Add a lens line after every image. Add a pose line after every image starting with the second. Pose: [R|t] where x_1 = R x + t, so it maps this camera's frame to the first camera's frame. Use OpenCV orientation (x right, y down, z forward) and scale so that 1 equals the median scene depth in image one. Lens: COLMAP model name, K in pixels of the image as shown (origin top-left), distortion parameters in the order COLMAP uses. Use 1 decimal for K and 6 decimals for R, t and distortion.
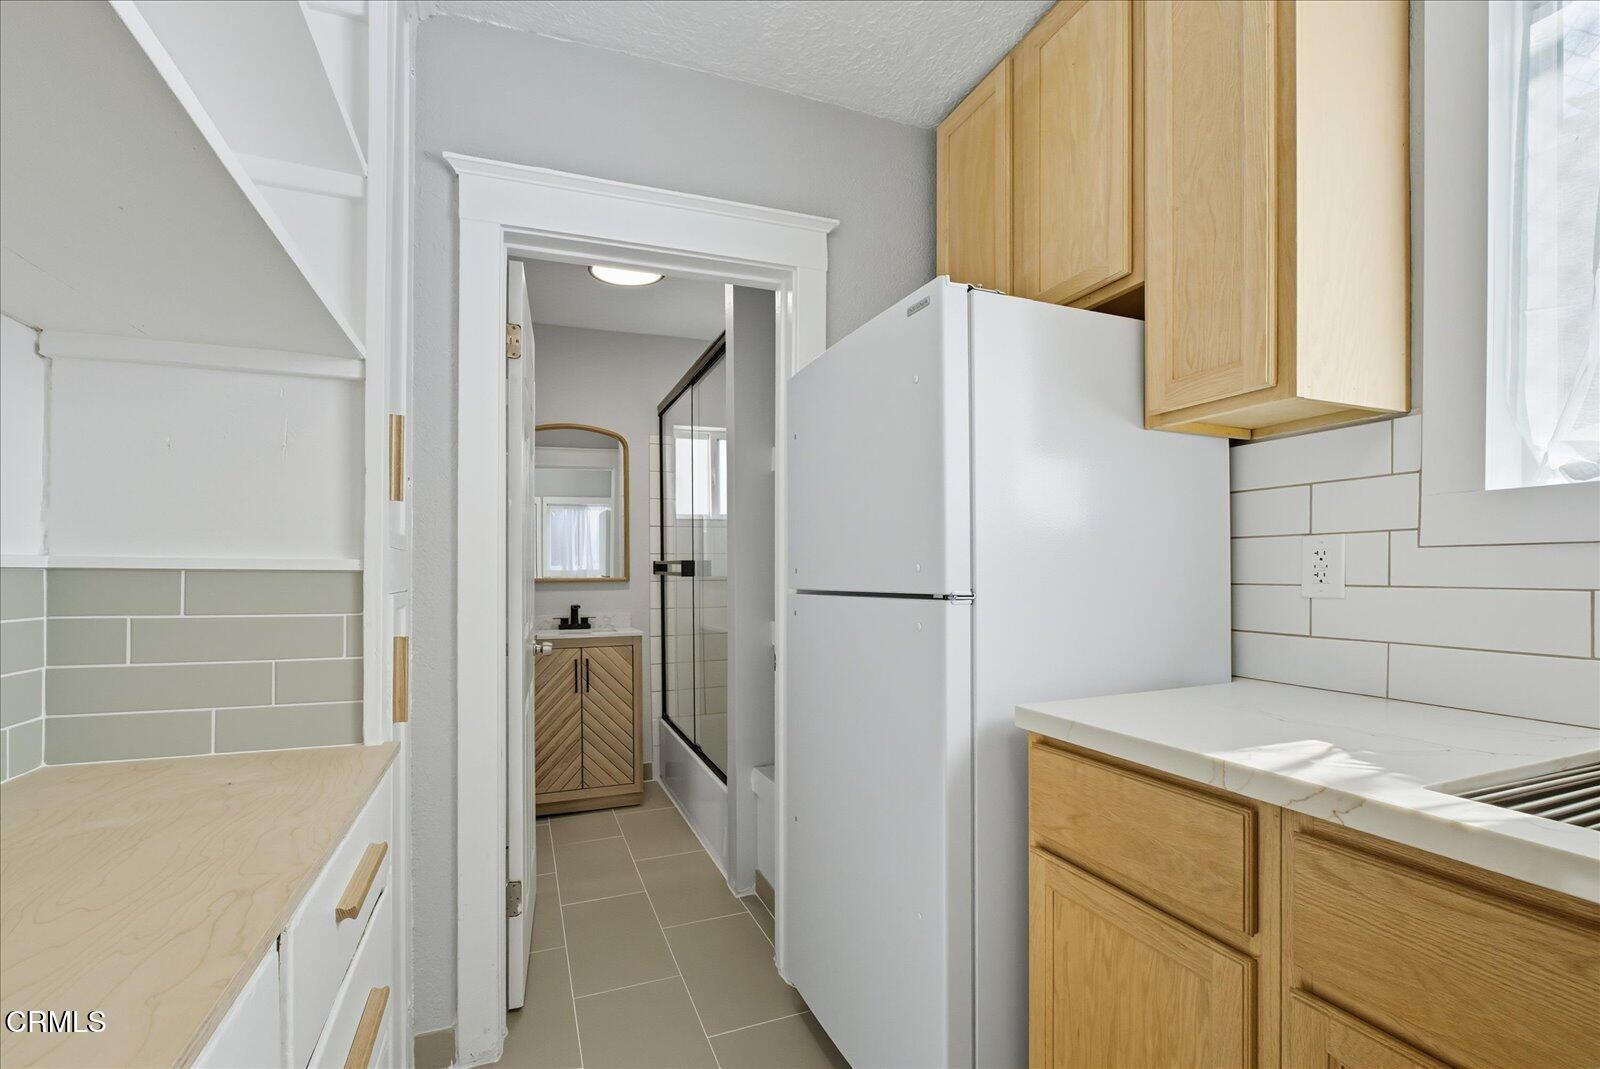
lens RADIAL K [[676.7, 0, 801.1], [0, 676.7, 567.2], [0, 0, 1]] dist [-0.014919, 0.000086]
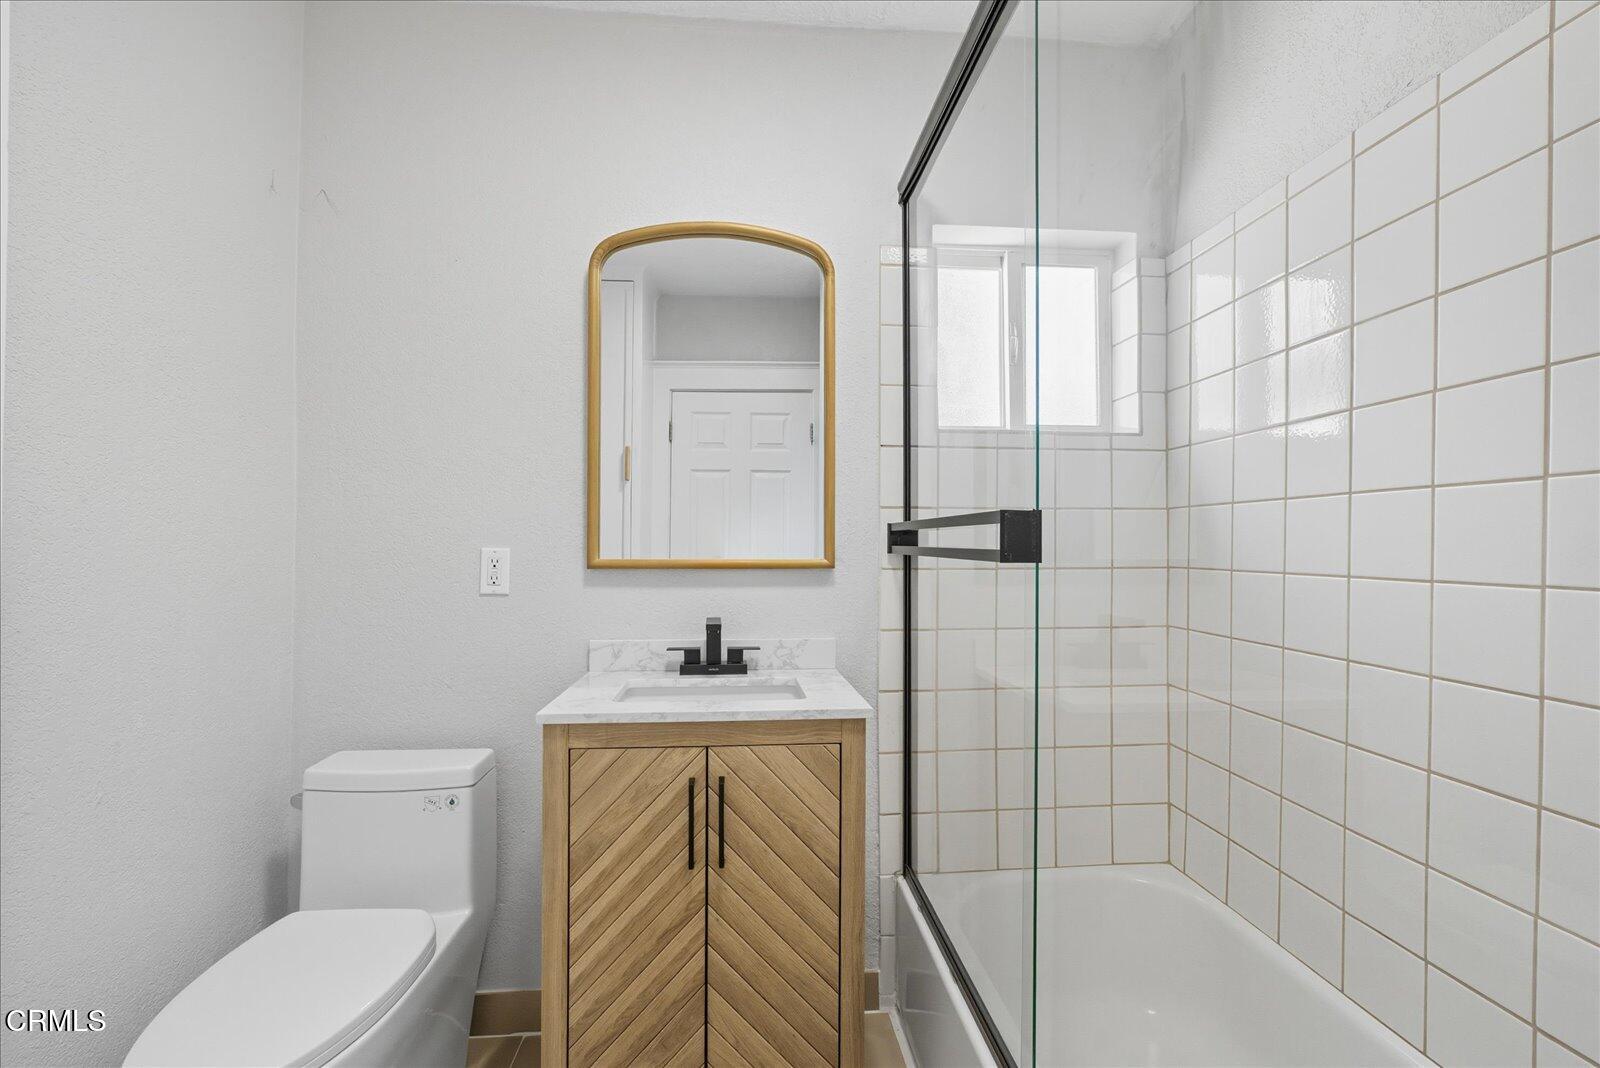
lens RADIAL K [[696.0, 0, 805.4], [0, 696.0, 542.4], [0, 0, 1]] dist [-0.015603, 0.000175]
pose [[0.955341, 0.009429, -0.295355, -0.159095], [-0.010515, 0.999943, -0.002089, 0.005521], [0.295319, 0.005101, 0.955385, 0.644609]]
